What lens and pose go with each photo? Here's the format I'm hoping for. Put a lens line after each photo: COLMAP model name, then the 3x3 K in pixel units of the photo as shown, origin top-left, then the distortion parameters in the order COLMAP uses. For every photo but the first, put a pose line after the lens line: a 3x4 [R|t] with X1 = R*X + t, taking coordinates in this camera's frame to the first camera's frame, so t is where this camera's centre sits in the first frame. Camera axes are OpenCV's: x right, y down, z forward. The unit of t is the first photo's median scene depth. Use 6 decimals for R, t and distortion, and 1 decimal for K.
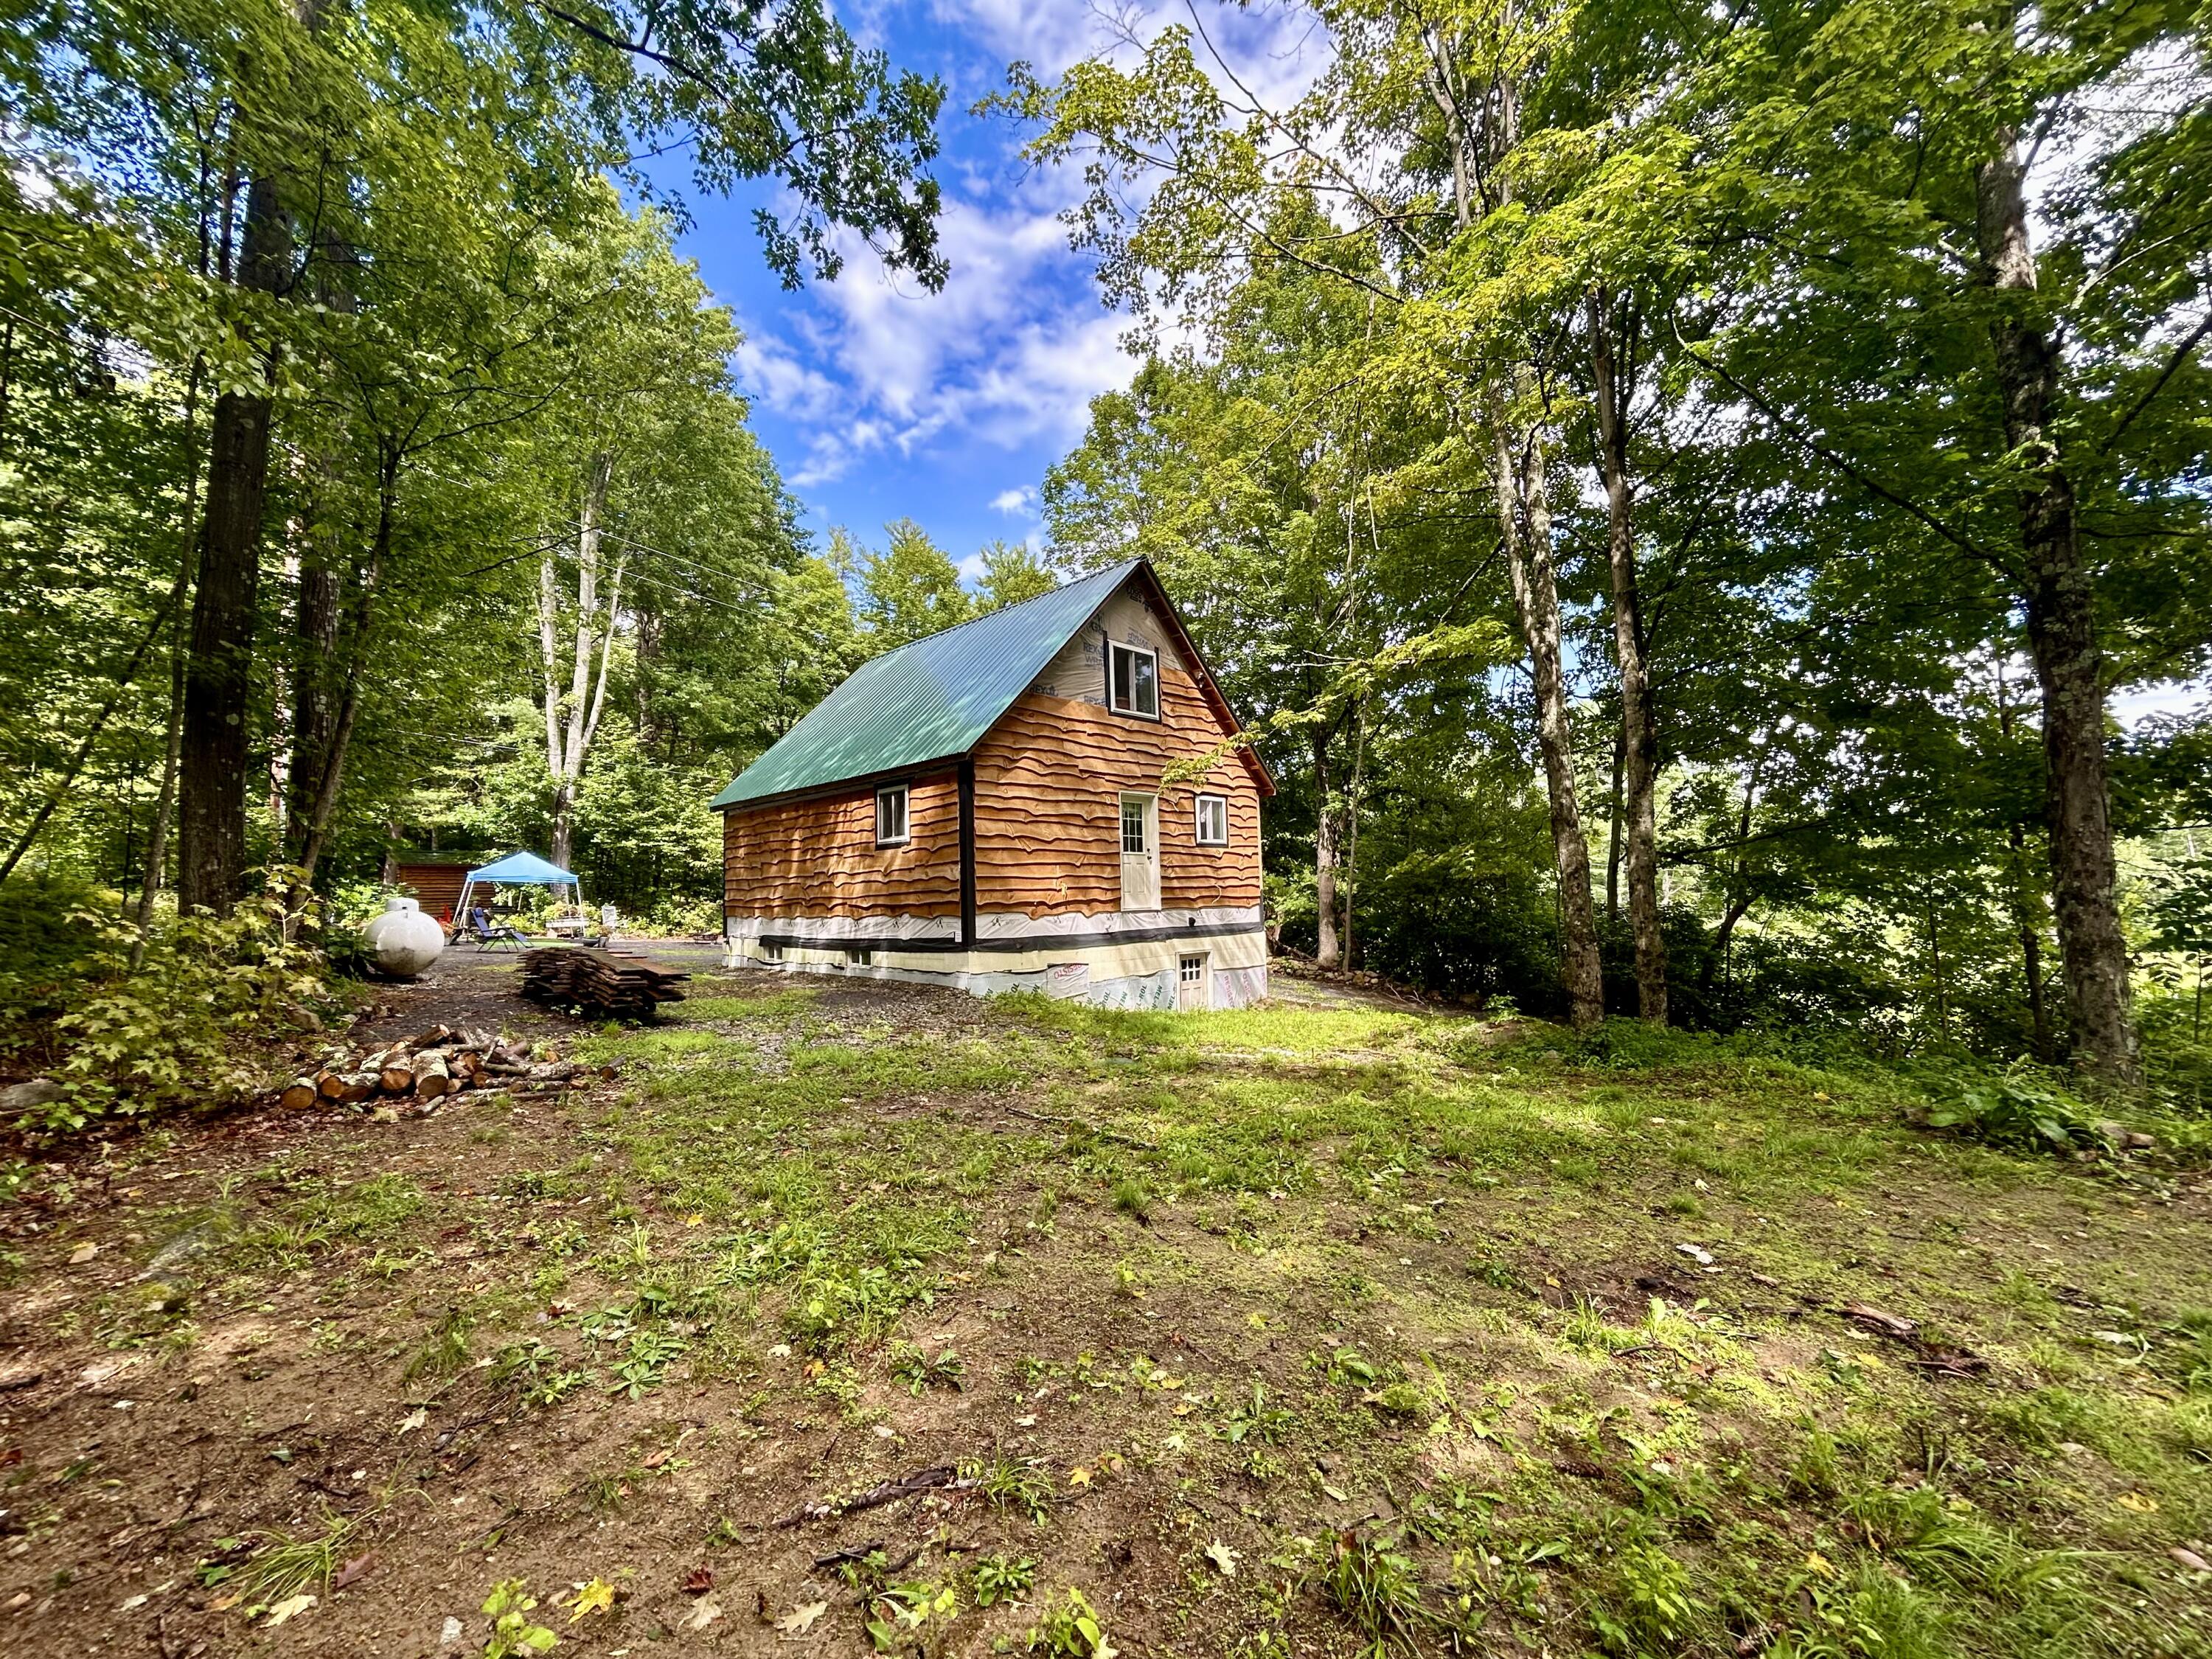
lens RADIAL K [[895.5, 0, 1108.9], [0, 895.5, 829.1], [0, 0, 1]] dist [-0.003430, 0.001854]
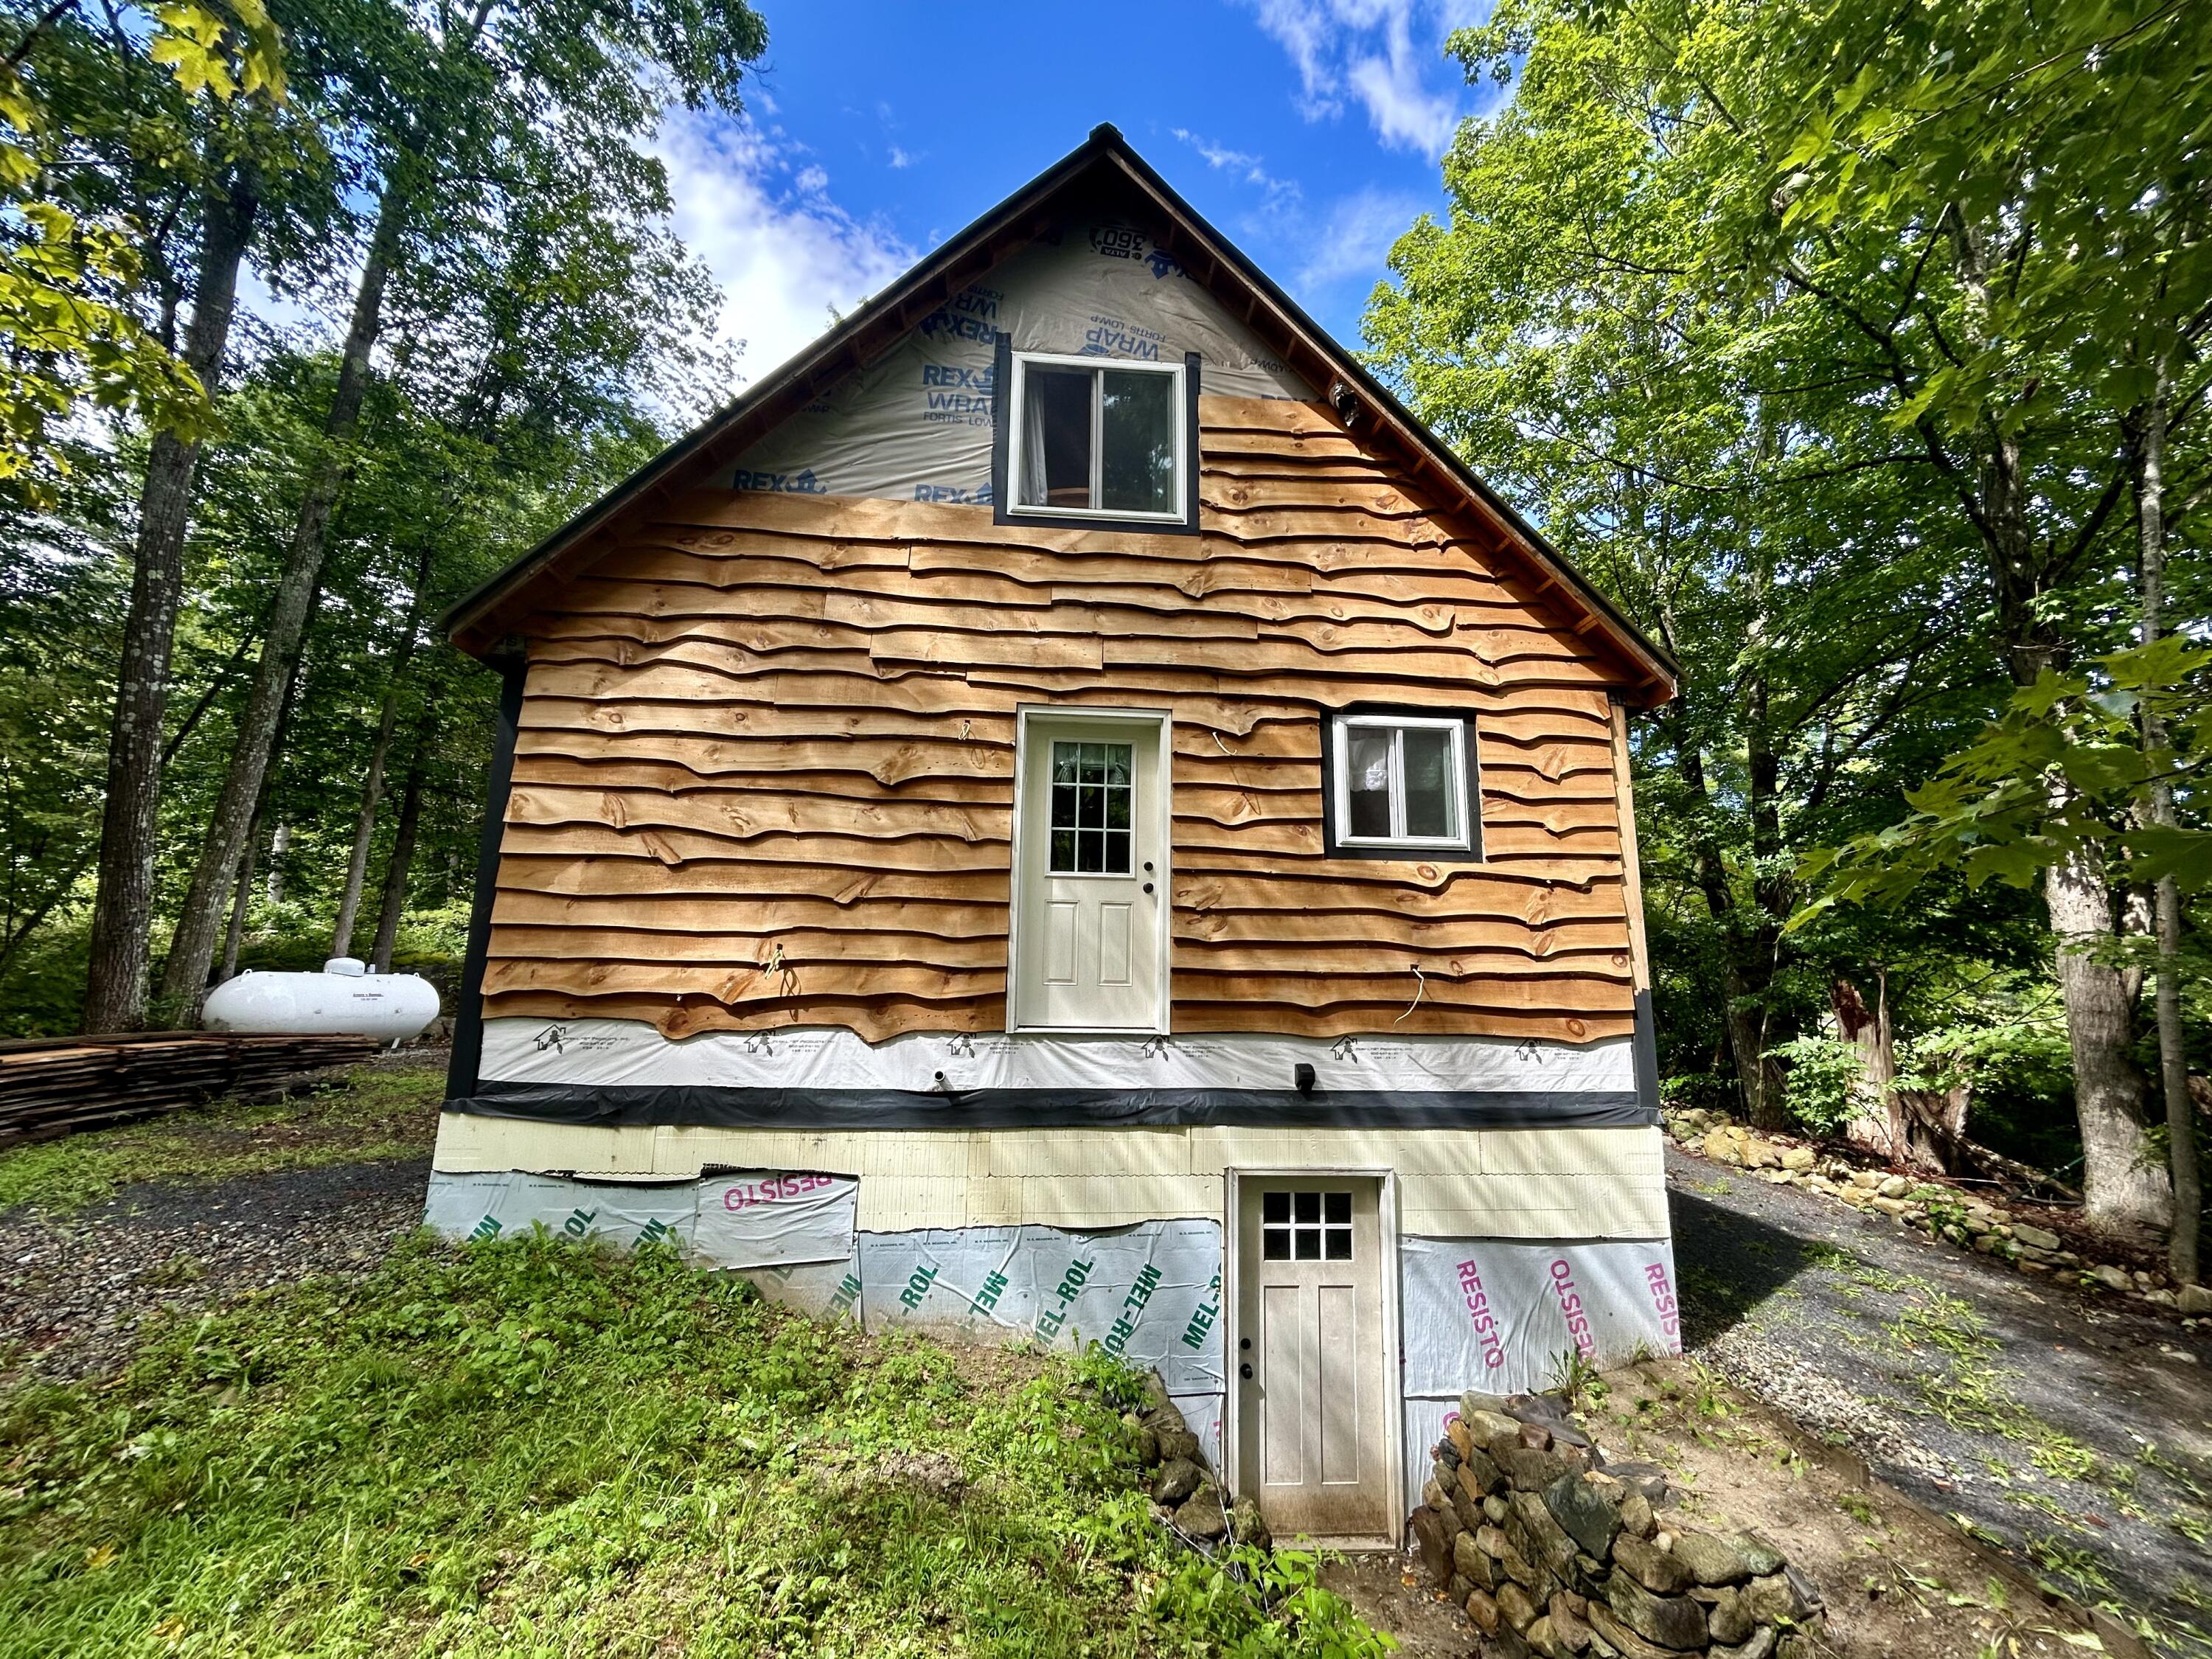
lens RADIAL K [[895.5, 0, 1114.2], [0, 895.5, 827.4], [0, 0, 1]] dist [-0.003430, 0.001854]
pose [[0.757944, -0.079675, -0.647435, 0.258881], [0.013819, 0.994251, -0.106178, 0.043841], [0.652173, 0.071530, 0.754688, 0.680825]]
